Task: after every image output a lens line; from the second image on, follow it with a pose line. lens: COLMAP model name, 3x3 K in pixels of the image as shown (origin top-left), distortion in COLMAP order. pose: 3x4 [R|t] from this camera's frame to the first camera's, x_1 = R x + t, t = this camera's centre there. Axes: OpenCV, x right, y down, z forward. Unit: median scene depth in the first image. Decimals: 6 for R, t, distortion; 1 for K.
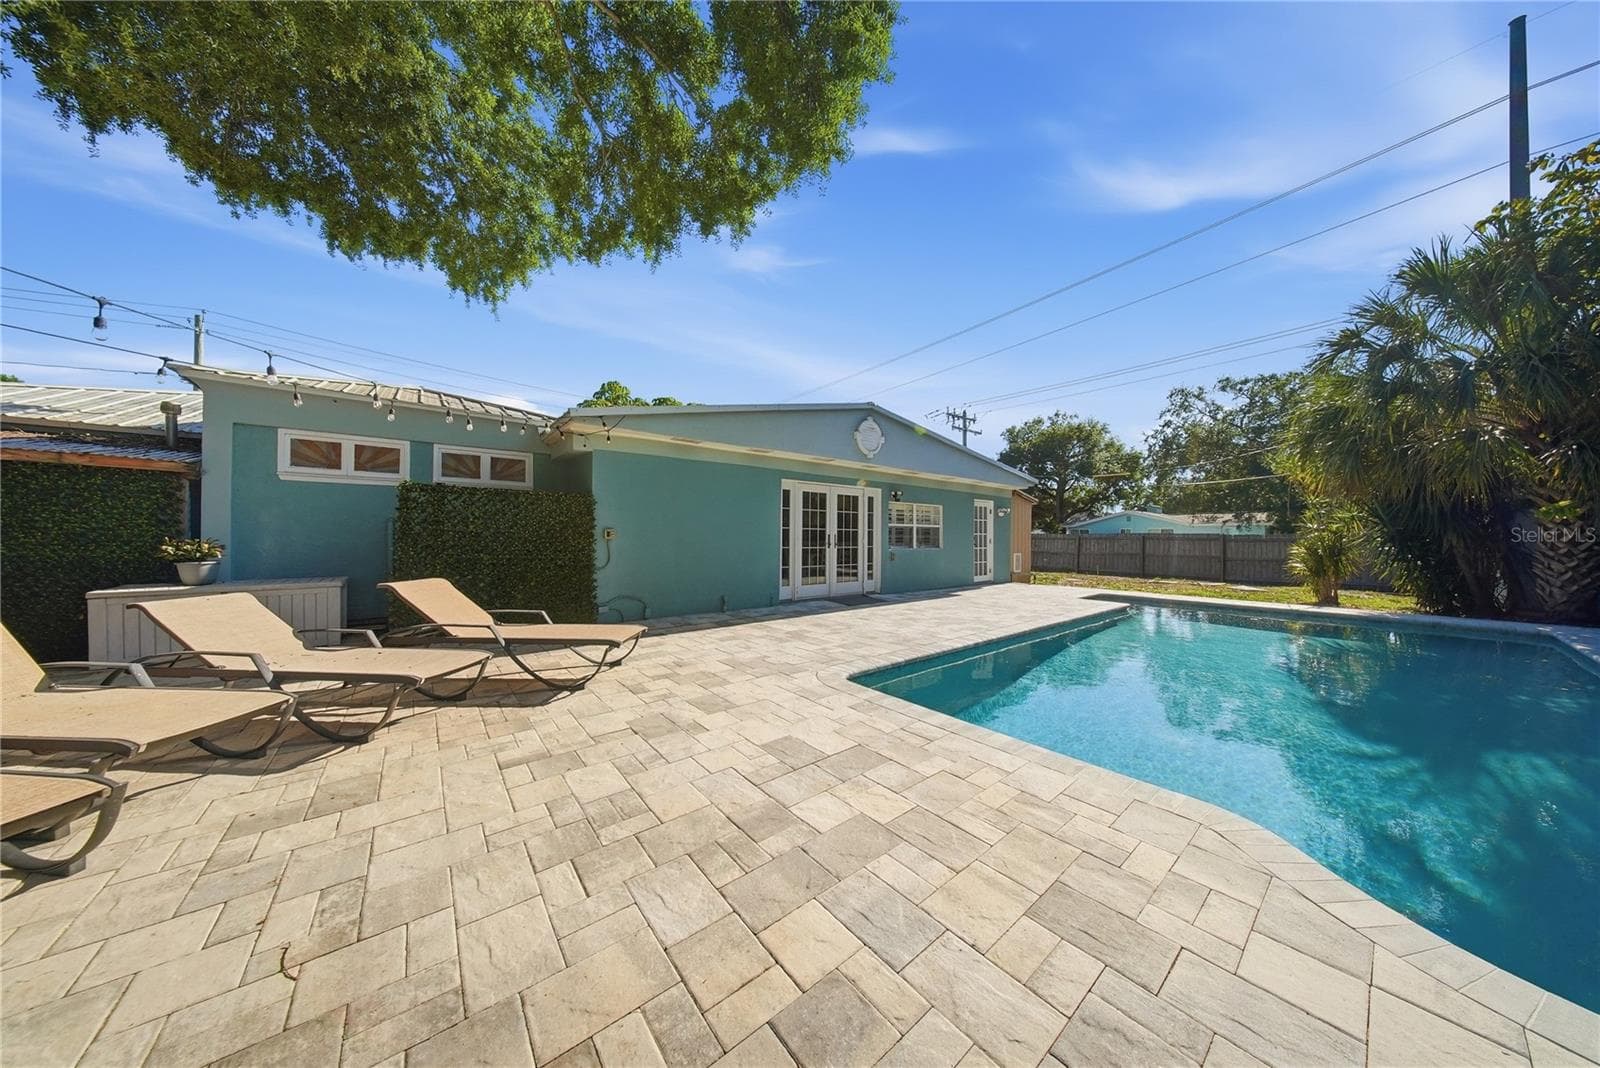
lens RADIAL K [[477.6, 0, 800.0], [0, 477.6, 534.0], [0, 0, 1]] dist [-0.004276, -0.000027]
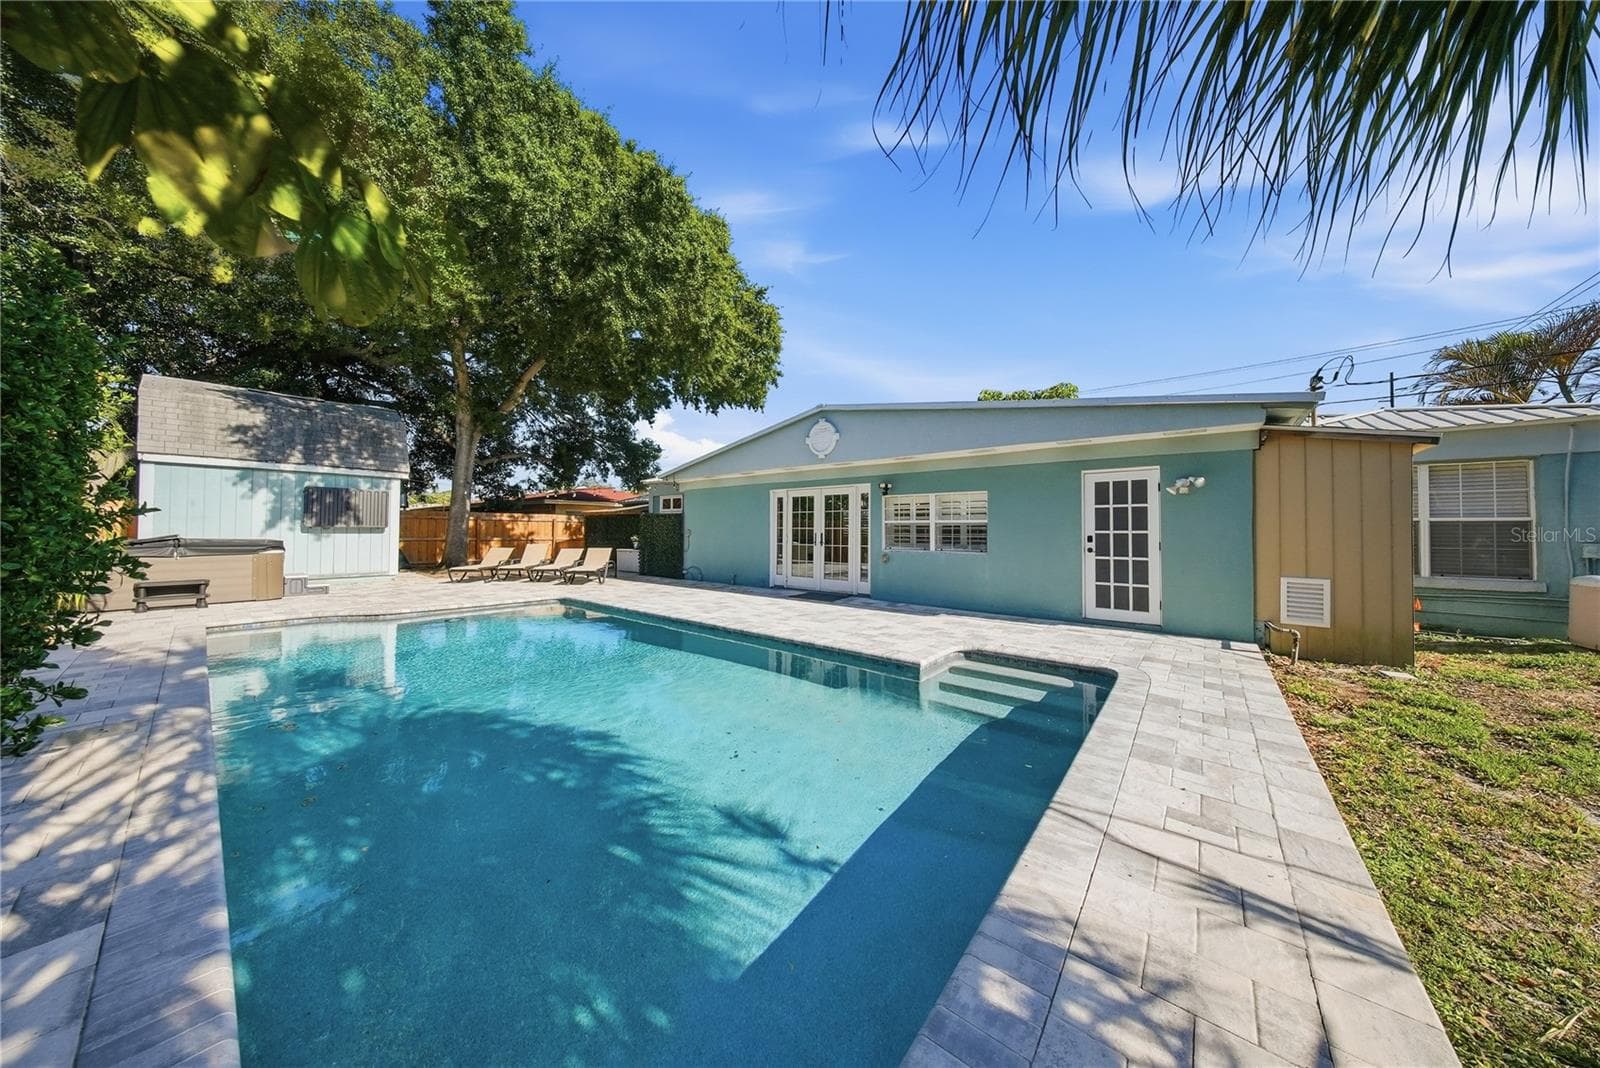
lens RADIAL K [[490.6, 0, 798.6], [0, 490.6, 525.0], [0, 0, 1]] dist [0.004514, -0.000003]
pose [[0.204100, -0.021902, -0.978705, 1.149945], [-0.003550, 0.999727, -0.023113, 0.008258], [0.978944, 0.008192, 0.203966, 0.727676]]
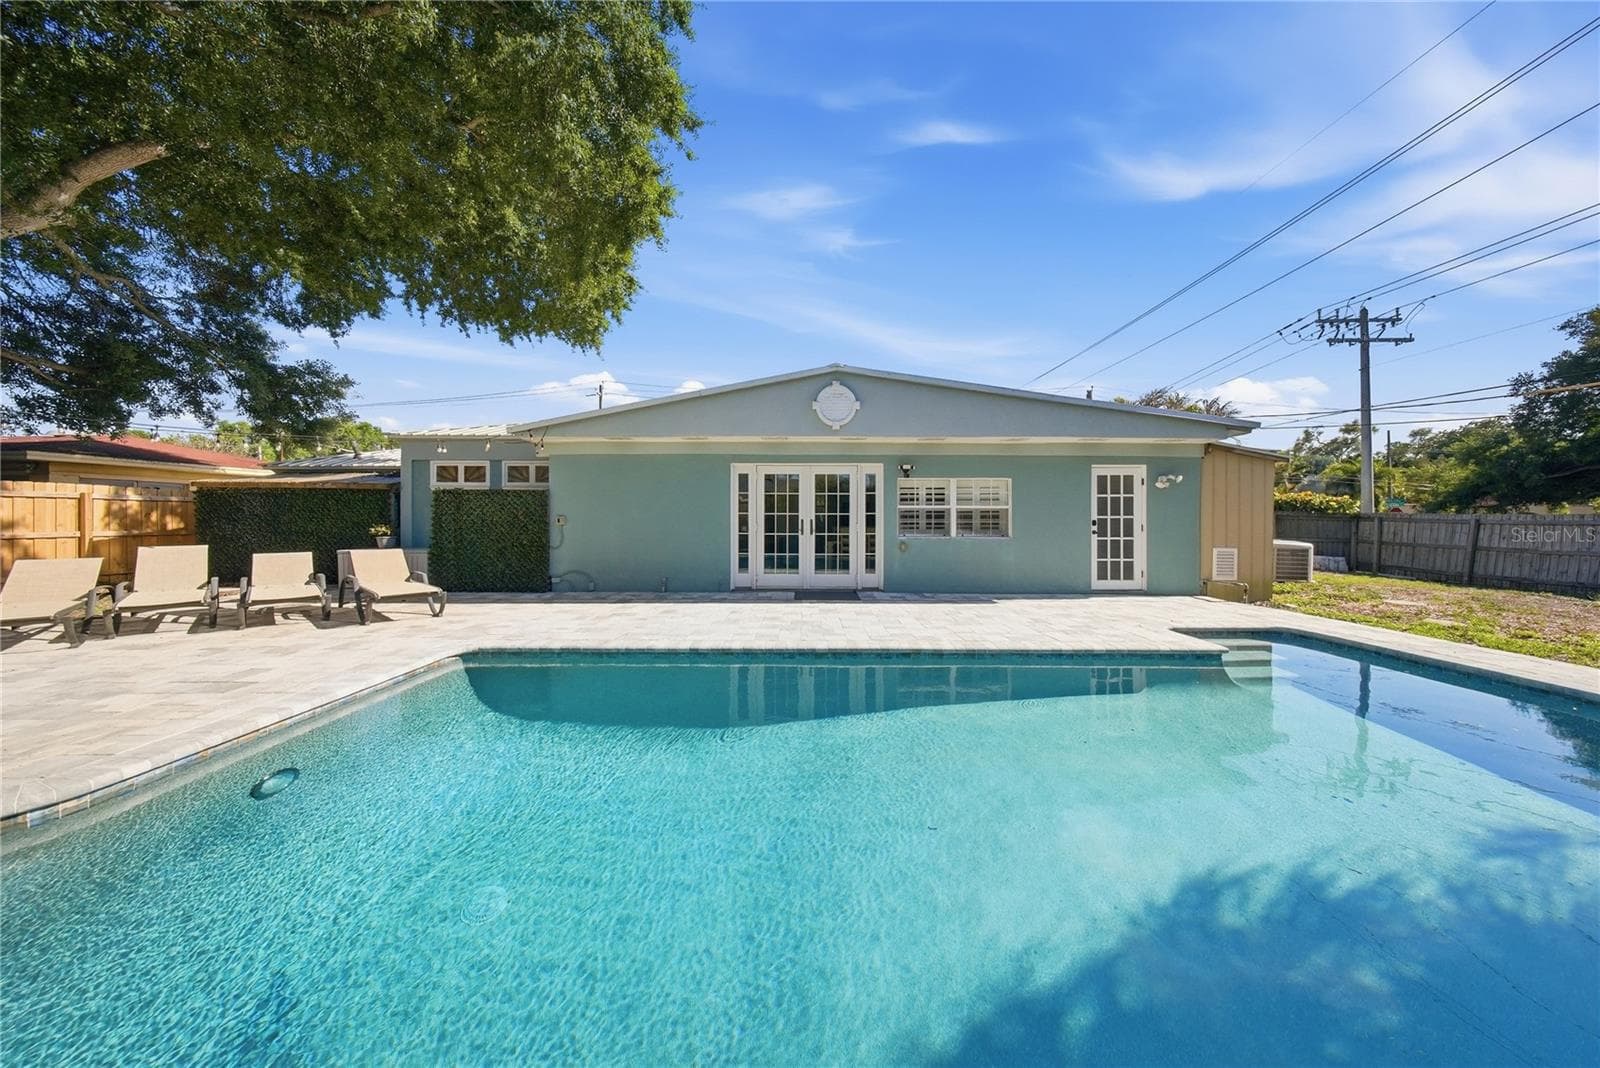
lens RADIAL K [[490.6, 0, 798.6], [0, 490.6, 525.0], [0, 0, 1]] dist [0.004514, -0.000003]
pose [[0.774084, -0.000988, -0.633082, 0.639210], [0.006433, 0.999959, 0.006305, 0.005227], [0.633050, -0.008953, 0.774059, 0.276119]]
